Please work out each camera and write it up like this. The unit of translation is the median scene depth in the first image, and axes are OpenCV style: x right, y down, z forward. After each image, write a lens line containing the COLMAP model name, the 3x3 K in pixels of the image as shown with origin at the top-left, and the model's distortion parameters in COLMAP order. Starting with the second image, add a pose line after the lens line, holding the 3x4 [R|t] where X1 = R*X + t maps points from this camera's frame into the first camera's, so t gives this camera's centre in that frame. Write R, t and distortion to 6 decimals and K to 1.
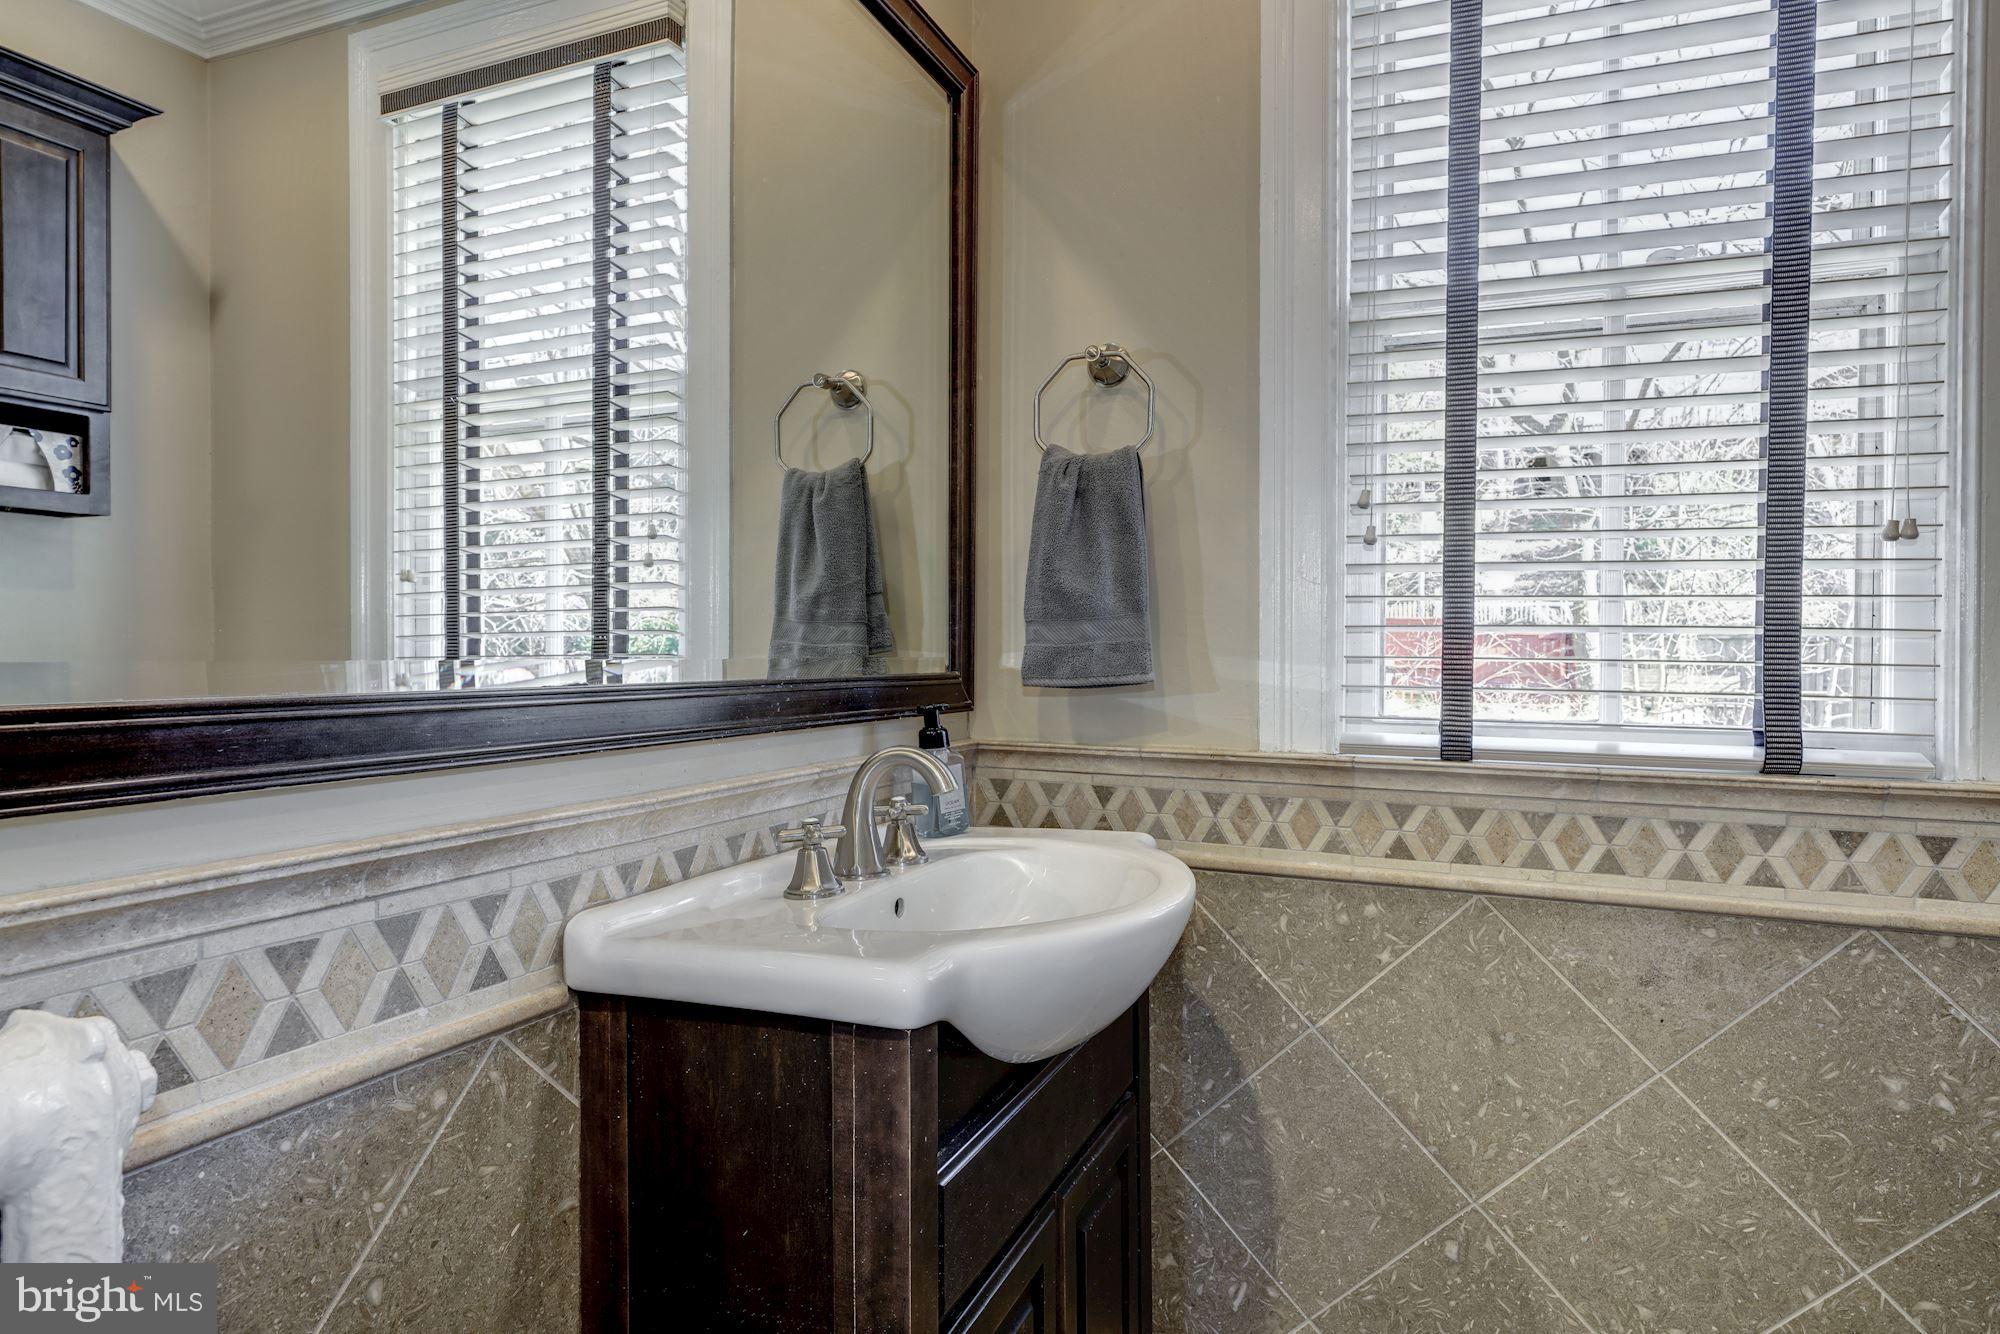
lens RADIAL K [[1125.1, 0, 1000.0], [0, 1125.1, 667.0], [0, 0, 1]] dist [-0.004681, 0.010294]
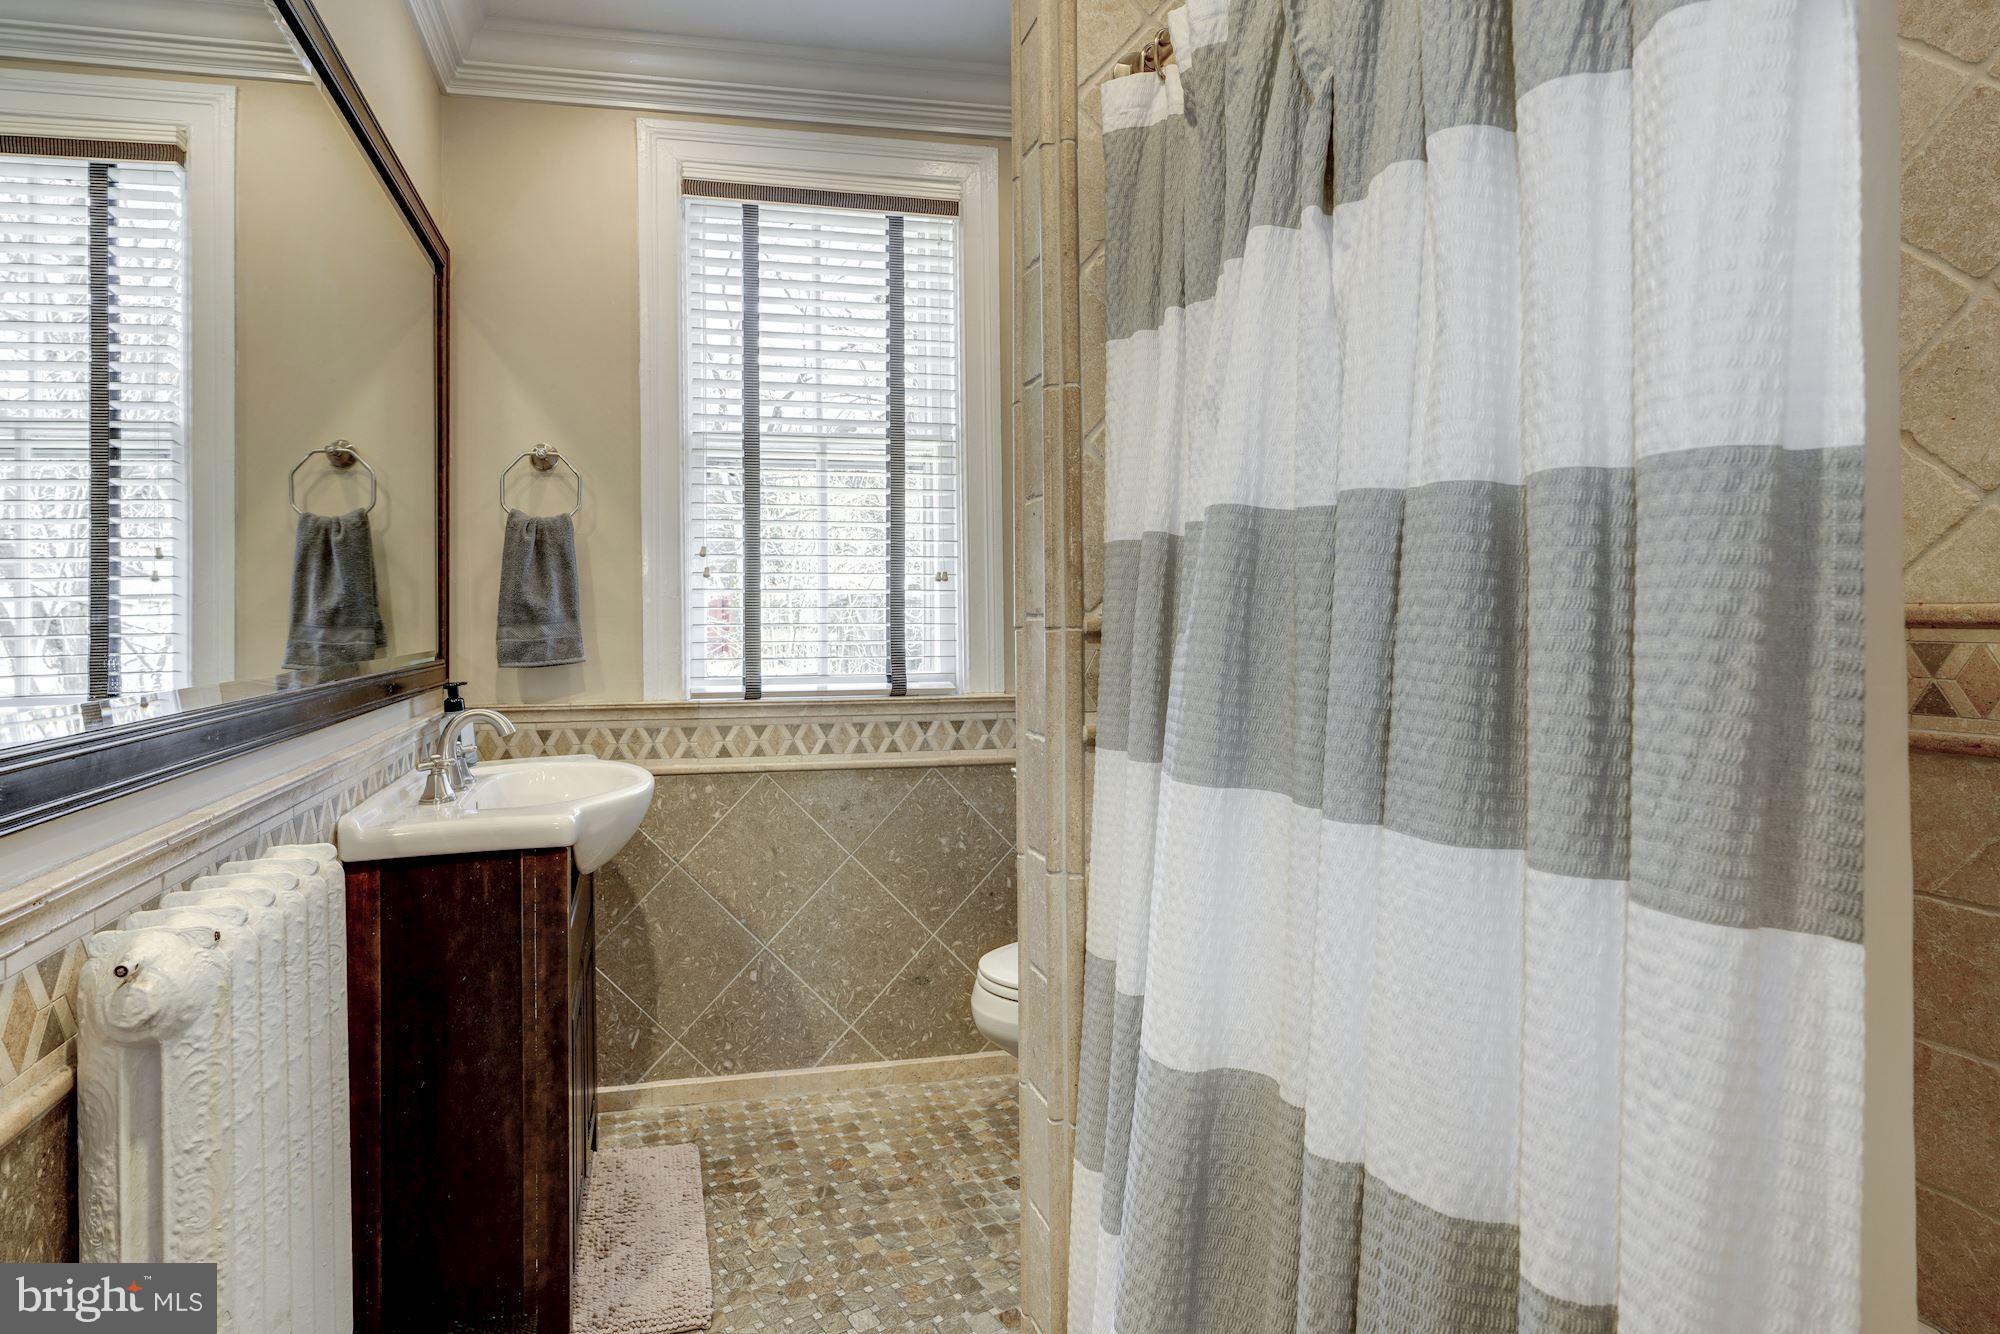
lens RADIAL K [[982.1, 0, 1000.0], [0, 982.1, 667.0], [0, 0, 1]] dist [-0.000201, -0.000039]
pose [[0.731360, -0.040497, 0.680788, -0.363742], [0.018090, 0.999036, 0.039995, -0.022955], [-0.681752, -0.016935, 0.731388, -0.404369]]
